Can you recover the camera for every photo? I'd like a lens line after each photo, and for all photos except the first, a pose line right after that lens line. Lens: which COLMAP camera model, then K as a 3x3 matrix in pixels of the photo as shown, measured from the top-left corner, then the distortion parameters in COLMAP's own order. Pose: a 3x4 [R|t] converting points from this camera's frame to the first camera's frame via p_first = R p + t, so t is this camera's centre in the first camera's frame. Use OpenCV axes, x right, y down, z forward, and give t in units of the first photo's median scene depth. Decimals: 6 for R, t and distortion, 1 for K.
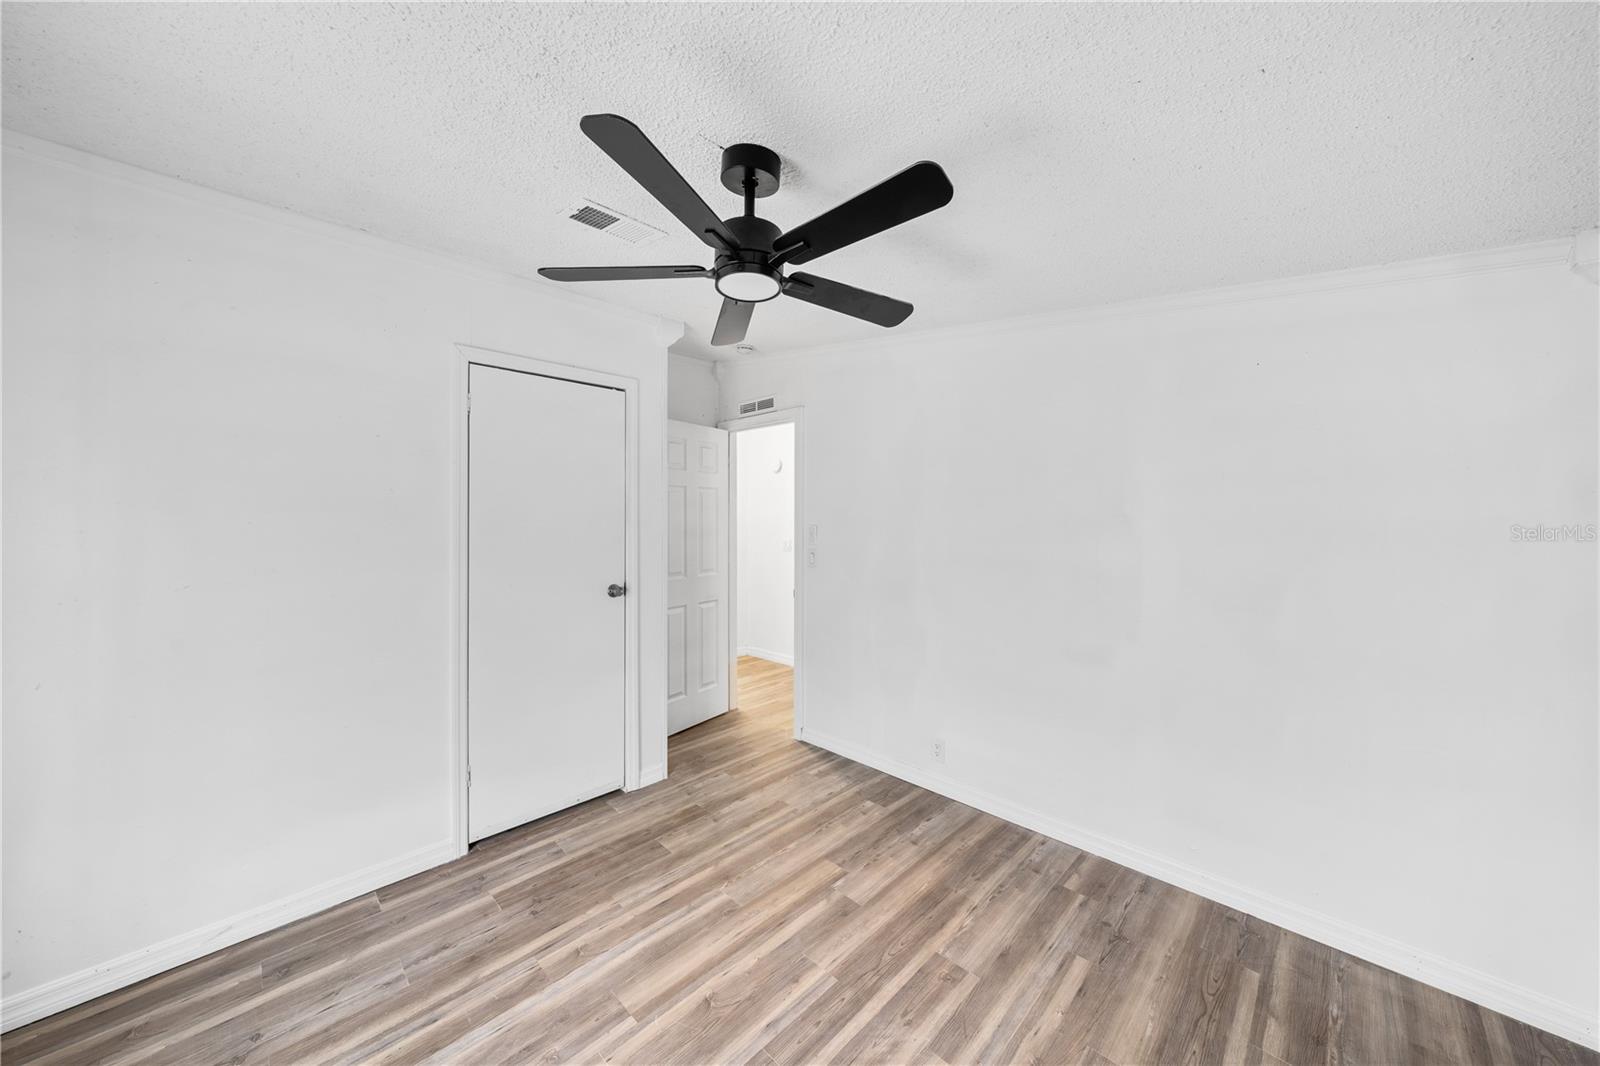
lens RADIAL K [[553.6, 0, 801.5], [0, 553.6, 527.3], [0, 0, 1]] dist [-0.001439, 0.000088]
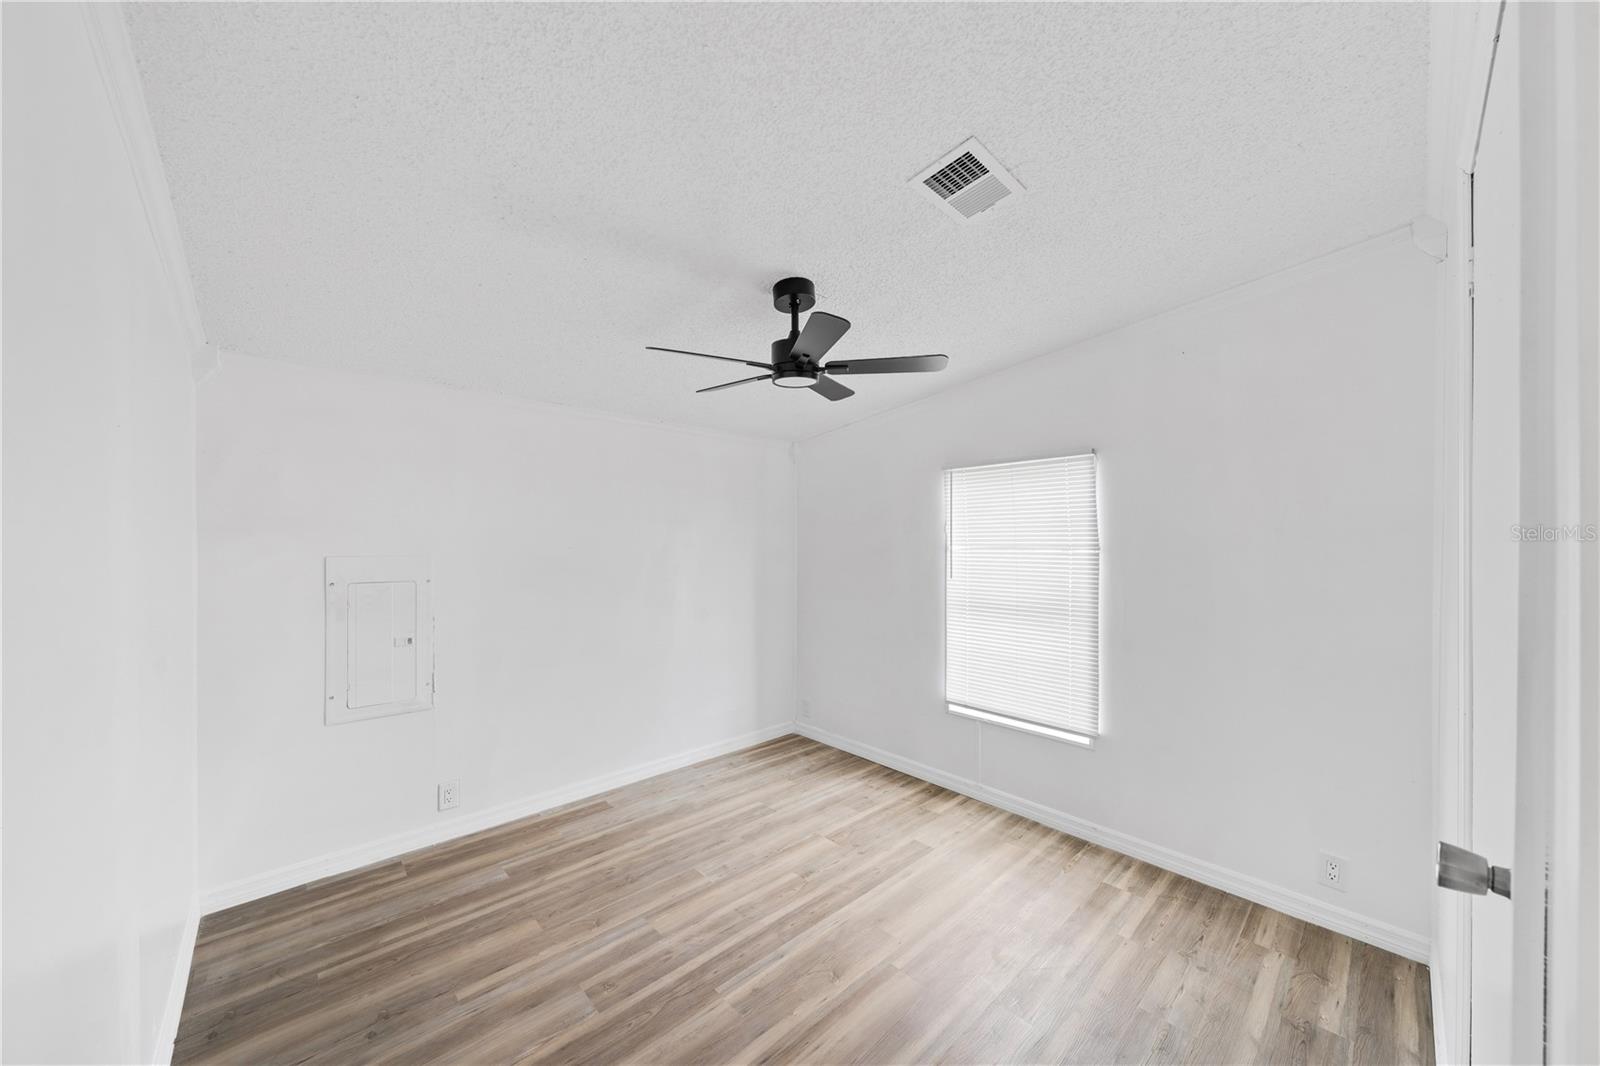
lens RADIAL K [[566.1, 0, 801.8], [0, 566.1, 541.7], [0, 0, 1]] dist [-0.000344, 0.000052]
pose [[-0.999408, 0.000972, 0.034405, -0.125311], [0.001284, 0.999958, 0.009042, -0.024651], [-0.034395, 0.009081, -0.999367, 1.902662]]
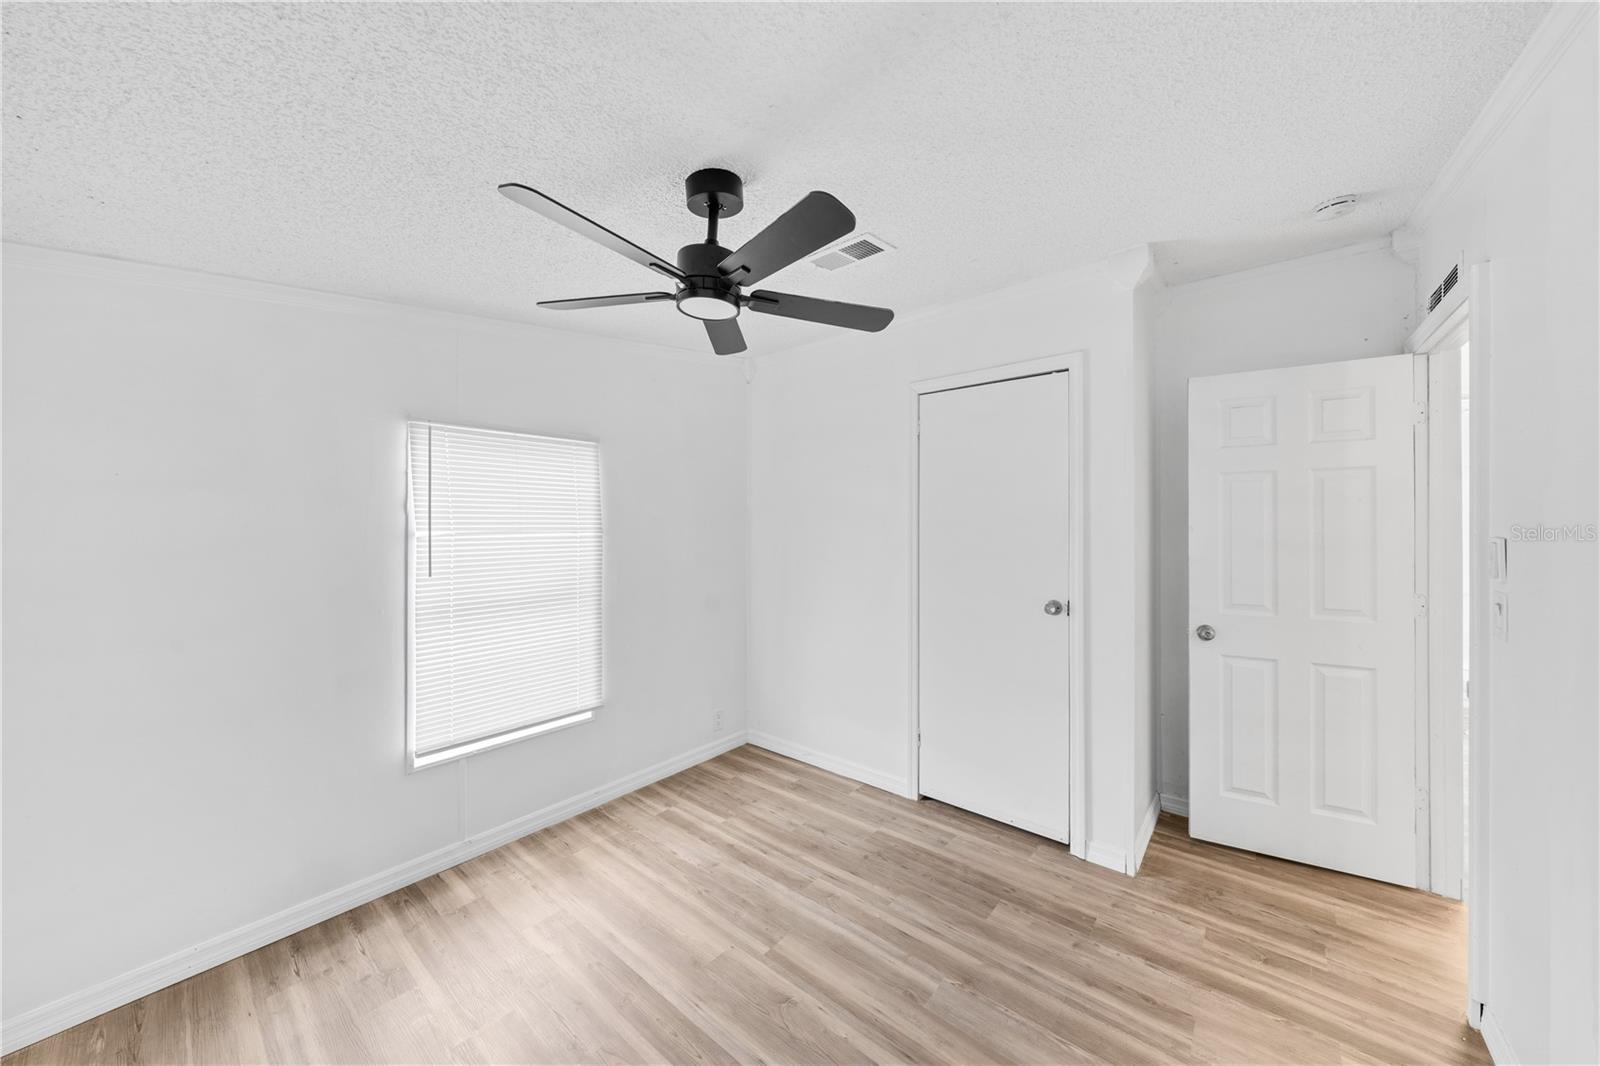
lens RADIAL K [[553.6, 0, 801.5], [0, 553.6, 527.3], [0, 0, 1]] dist [-0.001439, 0.000088]
pose [[0.085013, 0.008138, -0.996347, 0.748976], [-0.008816, 0.999934, 0.007416, -0.019012], [0.996341, 0.008154, 0.085079, 0.832263]]
